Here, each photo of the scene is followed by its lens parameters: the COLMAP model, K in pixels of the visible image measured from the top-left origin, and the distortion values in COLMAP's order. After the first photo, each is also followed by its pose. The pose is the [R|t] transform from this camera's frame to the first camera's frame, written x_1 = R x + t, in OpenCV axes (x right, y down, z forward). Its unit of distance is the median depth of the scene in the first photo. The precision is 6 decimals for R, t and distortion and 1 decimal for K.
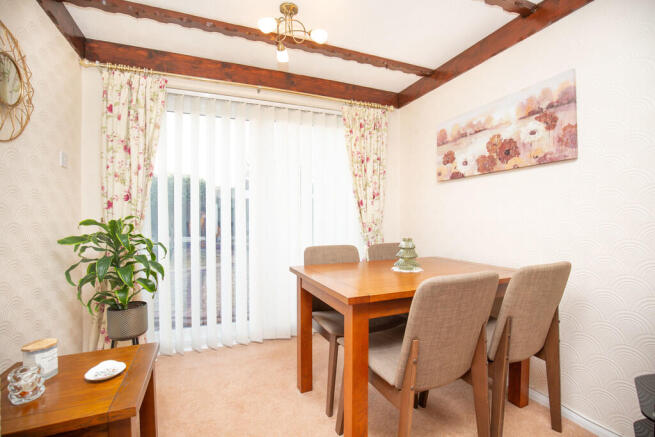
lens RADIAL K [[301.7, 0, 325.8], [0, 301.7, 222.2], [0, 0, 1]] dist [-0.024418, 0.000186]
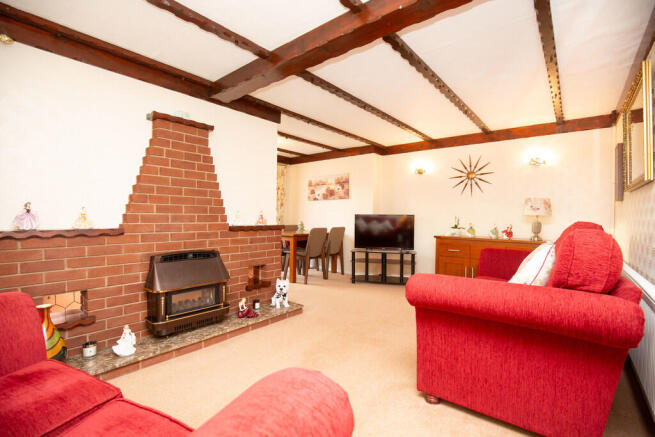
lens RADIAL K [[308.4, 0, 327.5], [0, 308.4, 218.5], [0, 0, 1]] dist [0.001118, 0.000186]
pose [[0.877064, 0.007980, 0.480307, -0.887058], [-0.014485, 0.999847, 0.009838, -0.010801], [-0.480155, -0.015586, 0.877045, -1.648632]]
